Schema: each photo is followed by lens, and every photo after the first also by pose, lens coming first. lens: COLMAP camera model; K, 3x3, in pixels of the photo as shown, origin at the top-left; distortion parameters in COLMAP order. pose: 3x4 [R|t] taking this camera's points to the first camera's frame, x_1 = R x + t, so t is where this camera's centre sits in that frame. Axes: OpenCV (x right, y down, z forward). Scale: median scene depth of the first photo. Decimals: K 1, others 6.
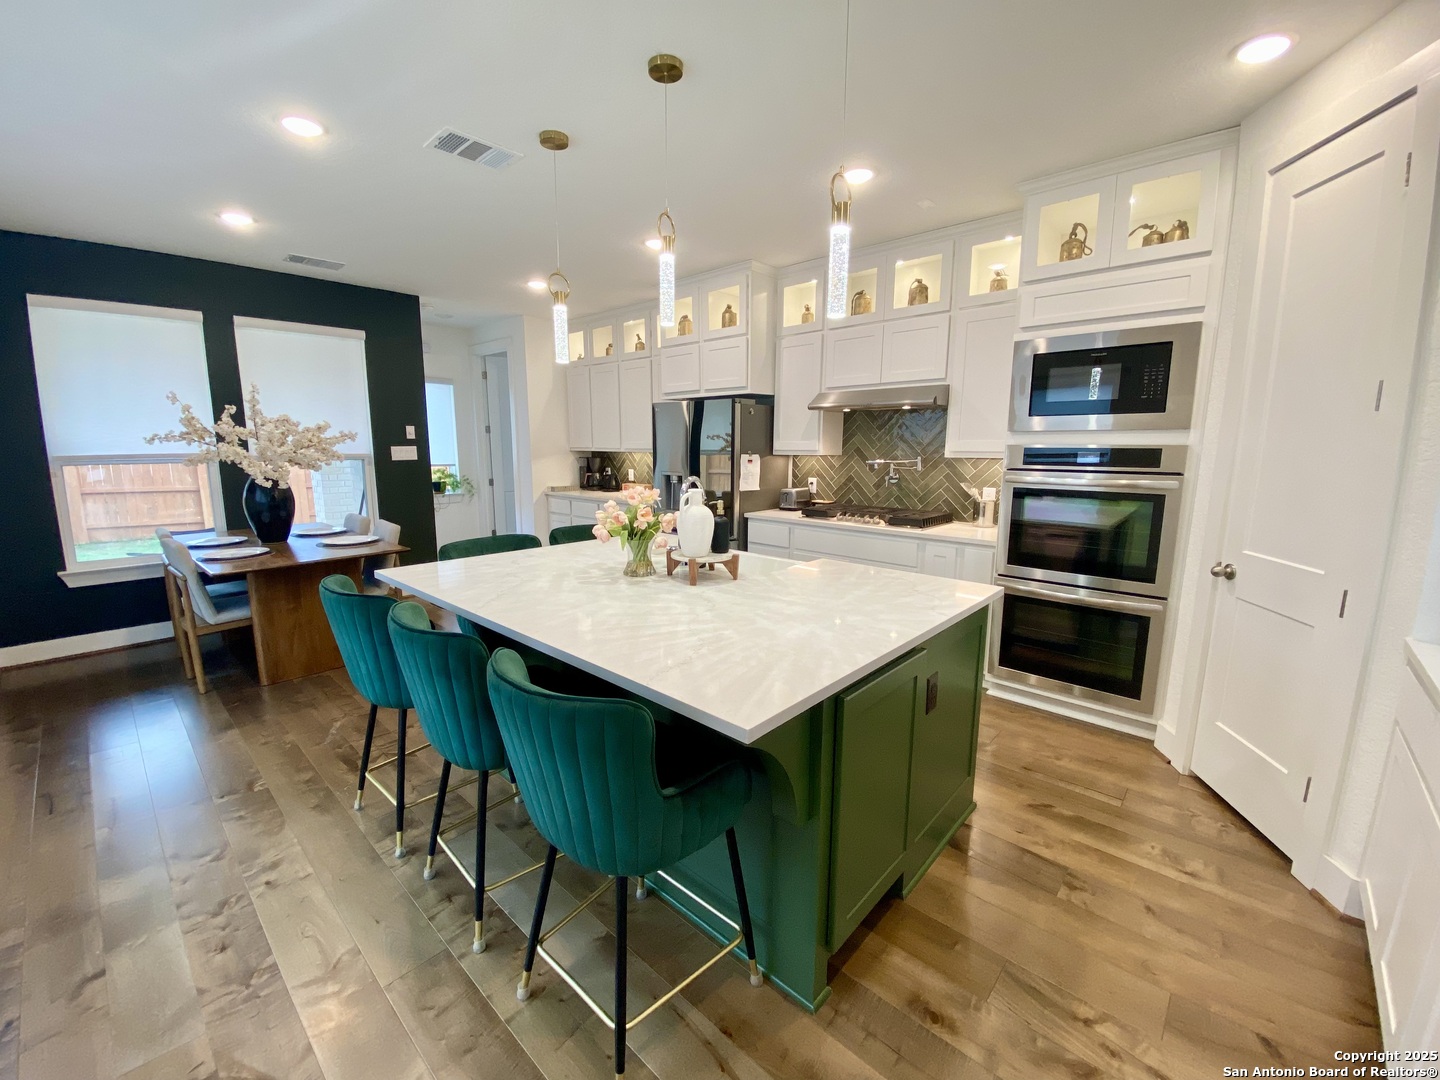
lens RADIAL K [[582.3, 0, 719.2], [0, 582.3, 535.3], [0, 0, 1]] dist [0.042317, -0.027890]
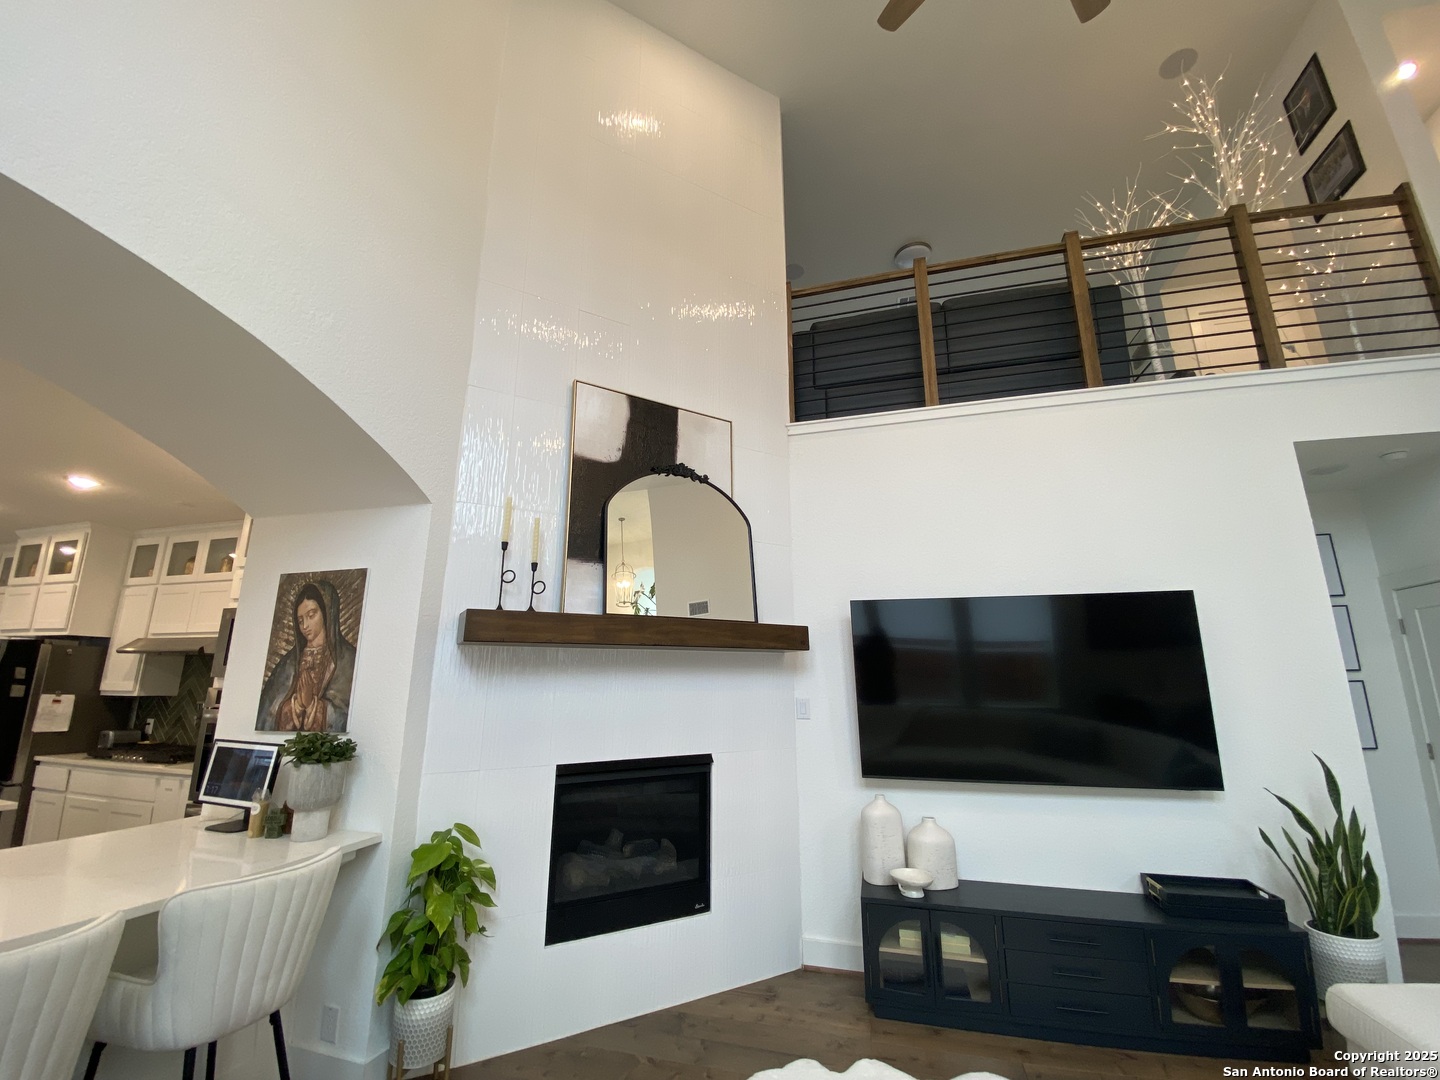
lens RADIAL K [[575.3, 0, 720.0], [0, 575.3, 540.0], [0, 0, 1]] dist [0.023262, -0.022745]
pose [[0.886830, 0.103801, 0.450287, 0.733887], [0.076982, 0.927640, -0.365457, 0.072317], [-0.455639, 0.358762, 0.814667, -0.507270]]
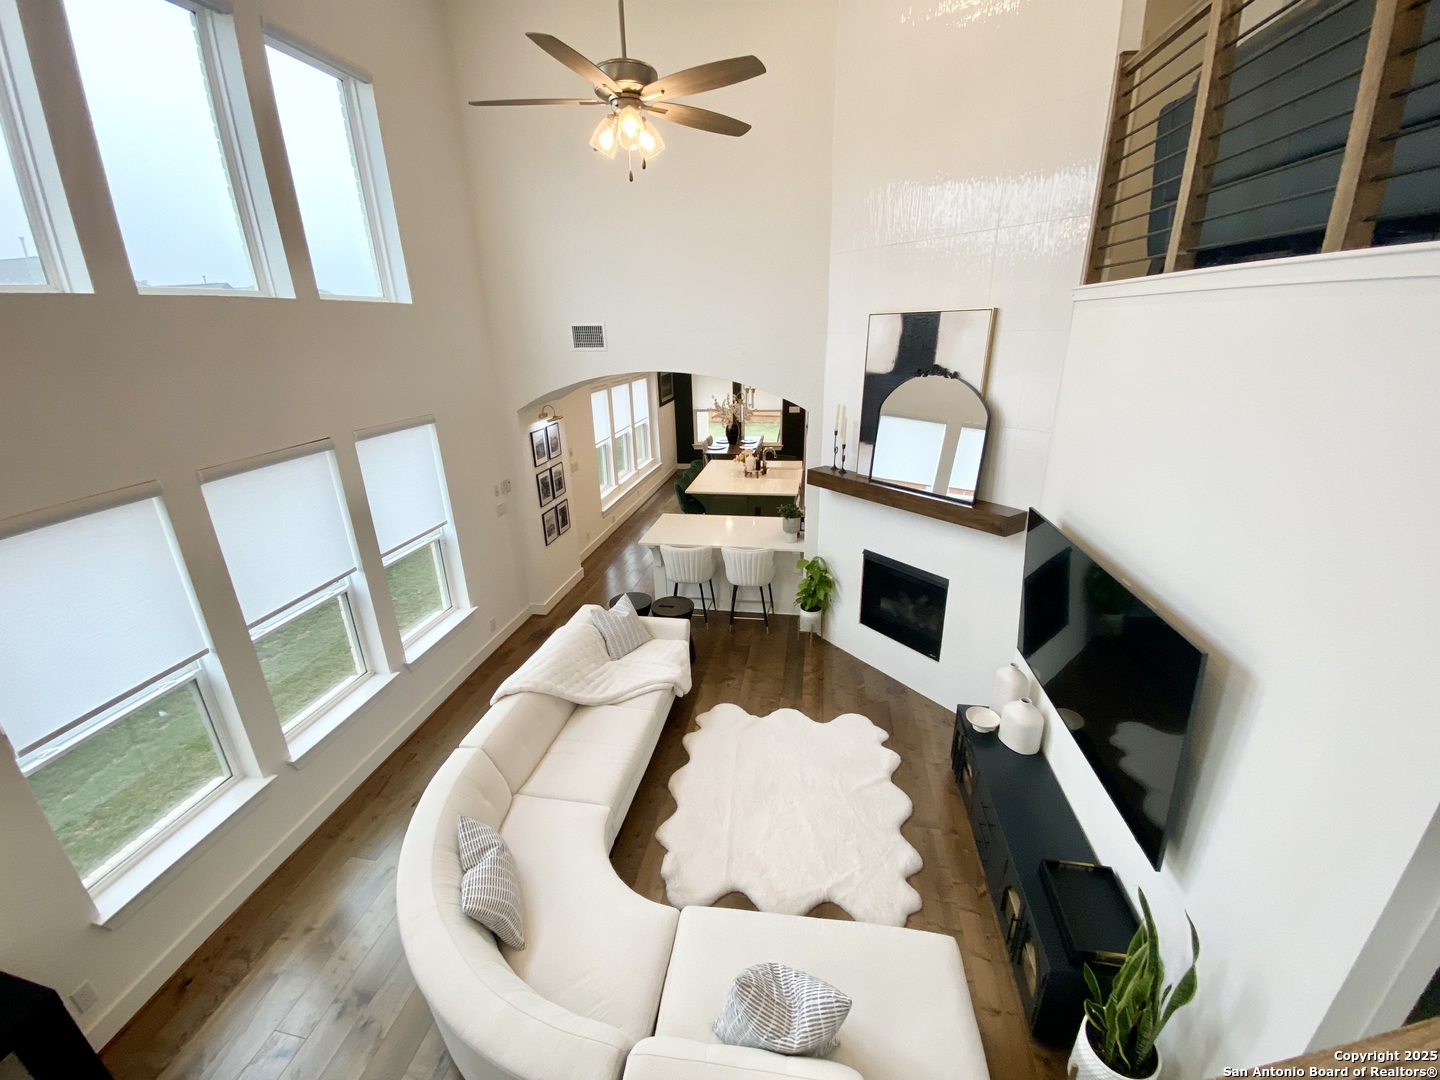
lens RADIAL K [[579.2, 0, 711.6], [0, 579.2, 536.3], [0, 0, 1]] dist [0.013765, -0.016760]
pose [[0.536884, 0.268395, -0.799825, 1.827097], [-0.107059, 0.962056, 0.250971, -0.288673], [0.836836, -0.049113, 0.545246, -0.784092]]
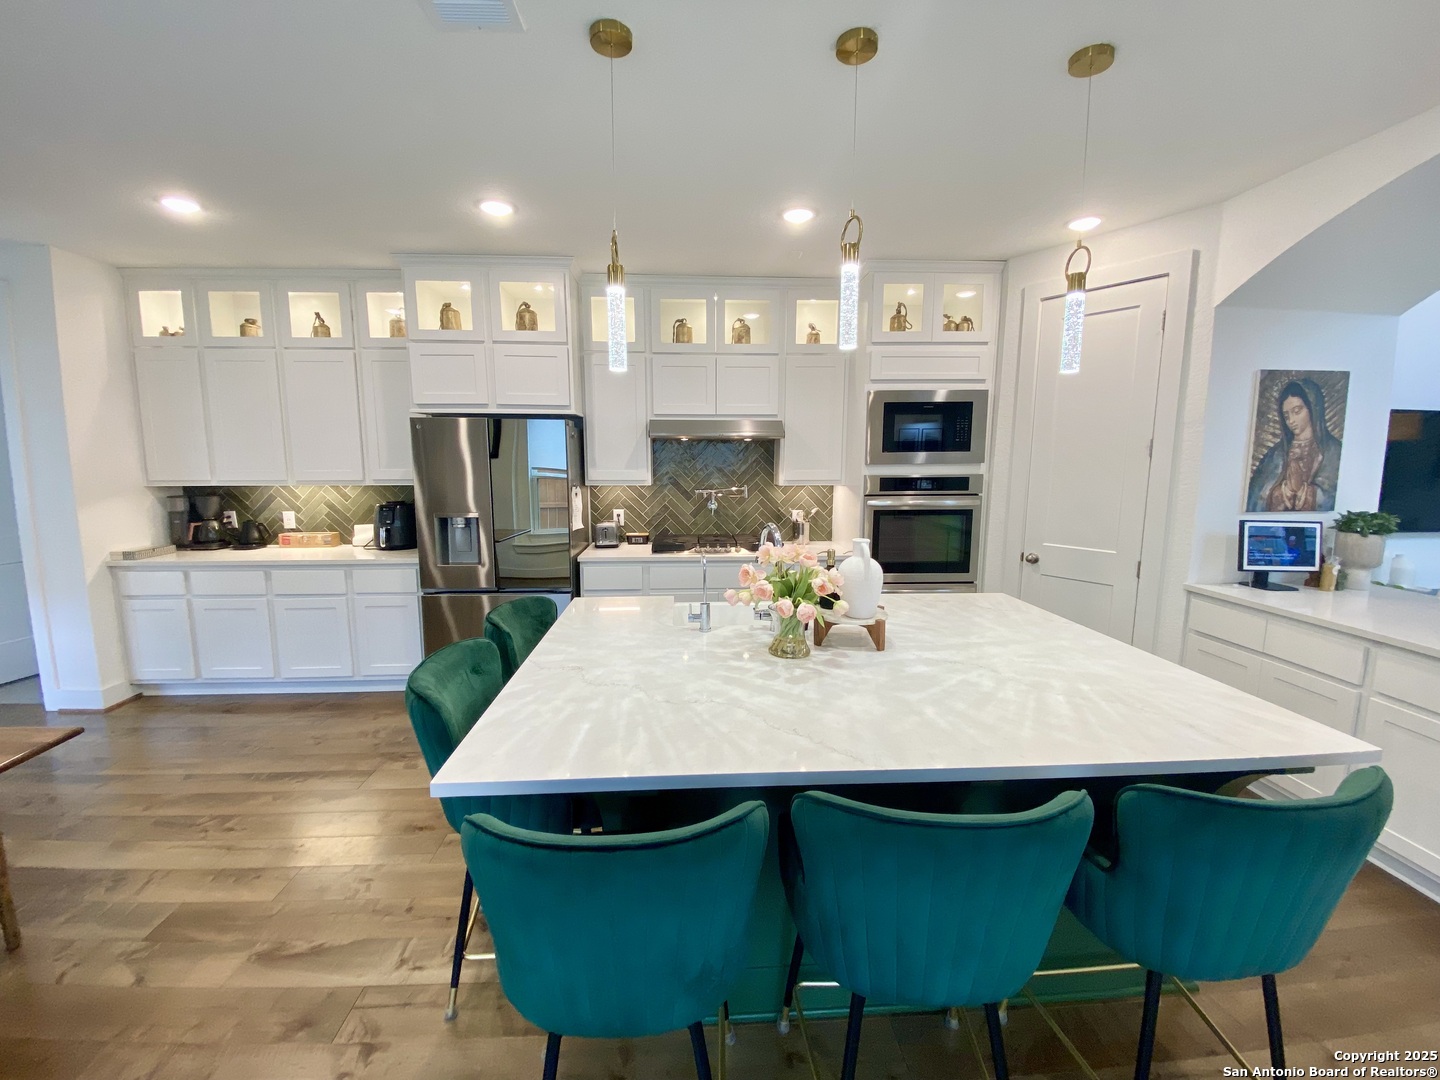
lens RADIAL K [[579.2, 0, 711.6], [0, 579.2, 536.3], [0, 0, 1]] dist [0.013765, -0.016760]
pose [[0.699177, -0.095911, 0.708486, -0.490298], [0.114059, 0.993233, 0.021898, -0.077991], [-0.705792, 0.065499, 0.705385, 0.342863]]
